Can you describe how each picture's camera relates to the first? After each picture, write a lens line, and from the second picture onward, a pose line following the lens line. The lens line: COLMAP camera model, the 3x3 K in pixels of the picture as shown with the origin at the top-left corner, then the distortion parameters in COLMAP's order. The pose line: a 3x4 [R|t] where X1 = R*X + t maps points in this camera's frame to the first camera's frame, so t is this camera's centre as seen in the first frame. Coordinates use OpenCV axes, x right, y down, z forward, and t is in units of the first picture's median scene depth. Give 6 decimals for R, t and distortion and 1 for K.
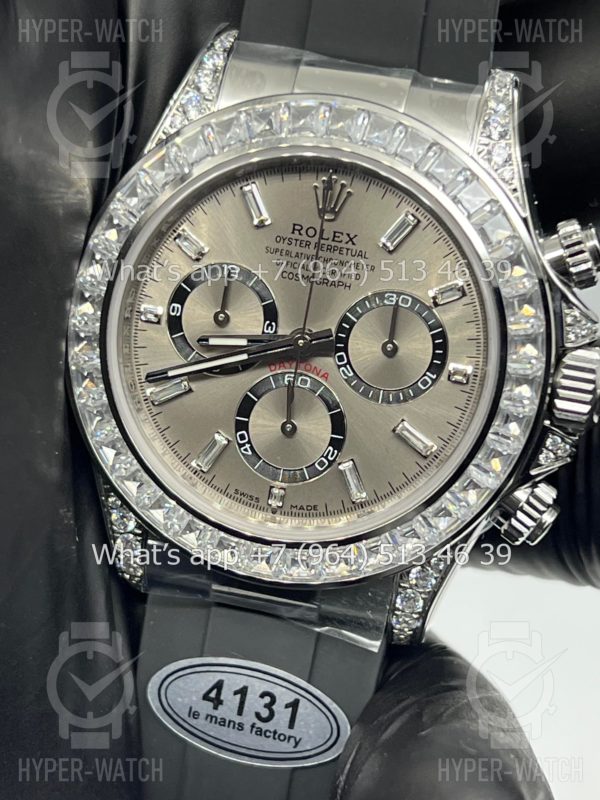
lens RADIAL K [[1768.5, 0, 300.0], [0, 1768.5, 400.0], [0, 0, 1]] dist [0.289512, -0.988086]
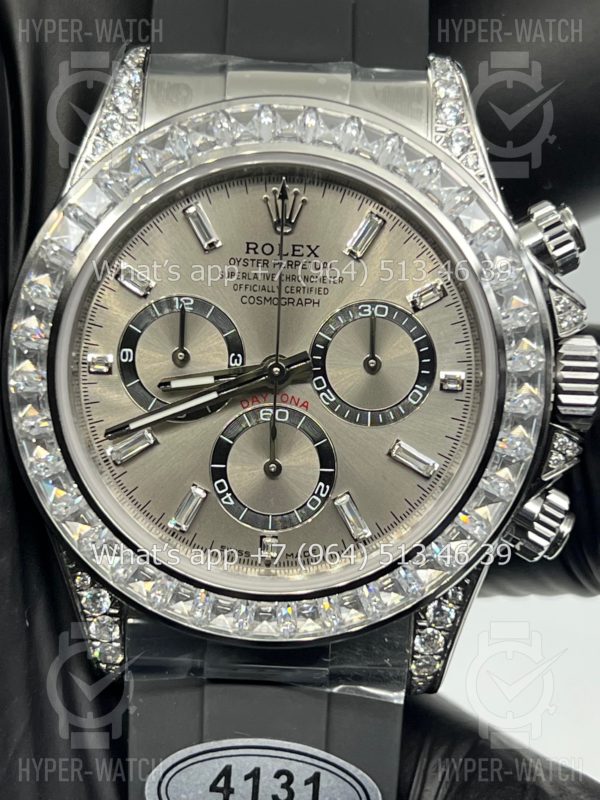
lens RADIAL K [[1768.5, 0, 300.0], [0, 1768.5, 400.0], [0, 0, 1]] dist [0.289512, -0.988086]
pose [[0.980797, -0.134551, 0.141187, -0.114581], [0.143108, 0.988326, -0.052266, 0.030535], [-0.132506, 0.071467, 0.988602, 0.110006]]
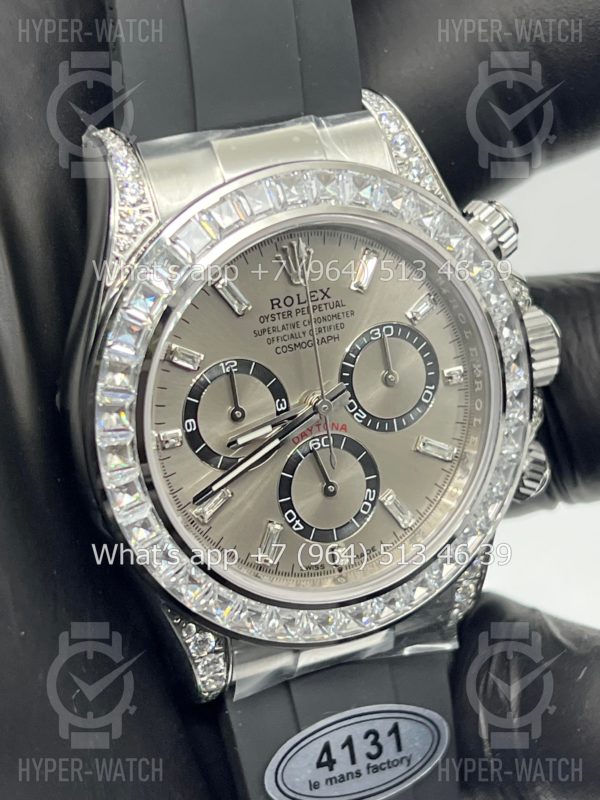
lens RADIAL K [[1768.5, 0, 300.0], [0, 1768.5, 400.0], [0, 0, 1]] dist [0.289512, -0.988086]
pose [[0.792411, -0.388427, 0.470328, -0.476884], [0.338884, 0.921437, 0.190029, -0.229466], [-0.507190, 0.008806, 0.861789, 0.135116]]
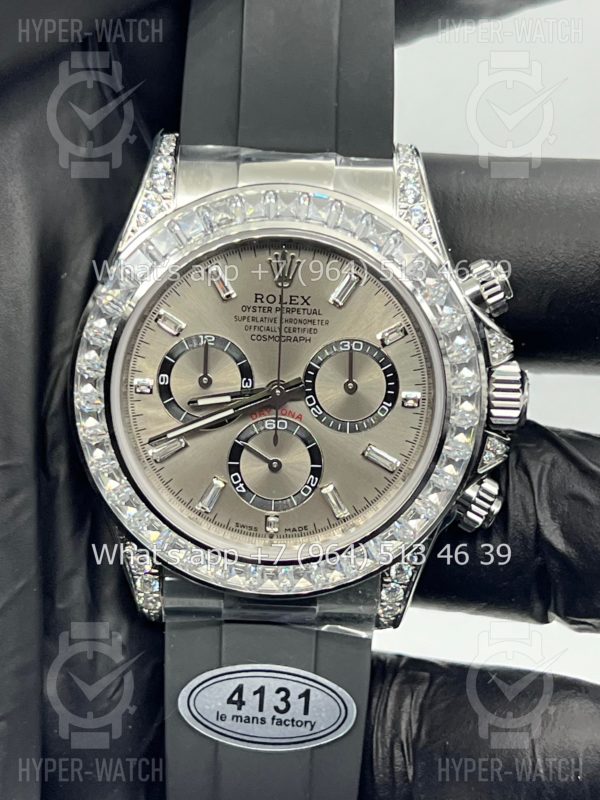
lens RADIAL K [[1768.5, 0, 300.0], [0, 1768.5, 400.0], [0, 0, 1]] dist [0.289512, -0.988086]
pose [[0.978133, -0.145375, 0.148732, -0.159617], [0.142875, 0.989361, 0.027414, -0.057230], [-0.151135, -0.005564, 0.988498, -0.172405]]
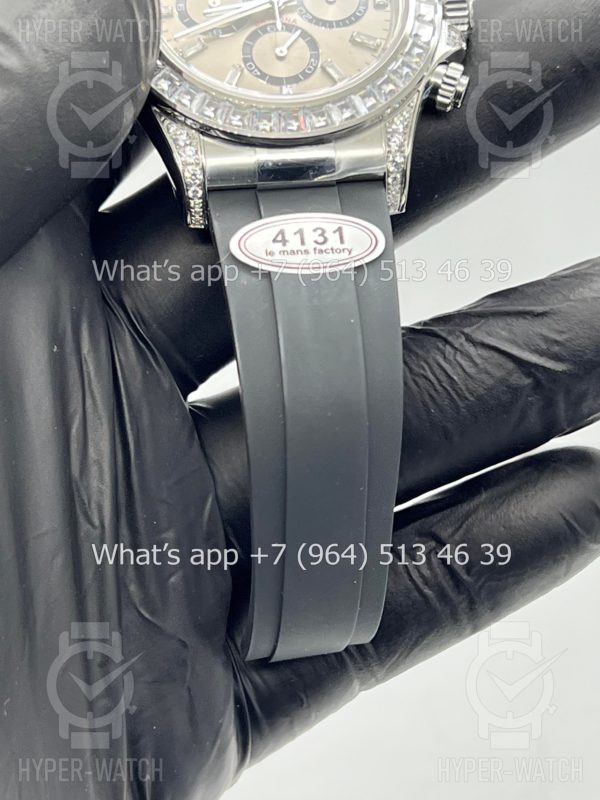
lens RADIAL K [[1768.5, 0, 300.0], [0, 1768.5, 400.0], [0, 0, 1]] dist [0.289512, -0.988086]
pose [[0.932143, -0.153448, 0.327969, -0.510246], [0.309867, 0.806655, -0.503280, 0.977320], [-0.187331, 0.570755, 0.799466, 0.000216]]
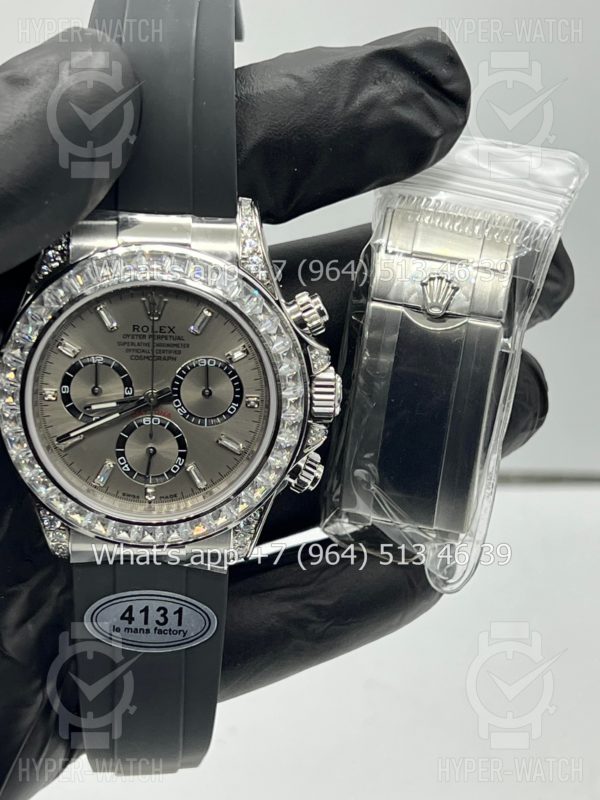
lens RADIAL K [[1768.5, 0, 300.0], [0, 1768.5, 400.0], [0, 0, 1]] dist [0.289512, -0.988086]
pose [[0.970566, -0.182137, 0.157570, -0.118499], [0.151659, 0.970464, 0.187615, -0.305007], [-0.187087, -0.158196, 0.969522, -0.551394]]
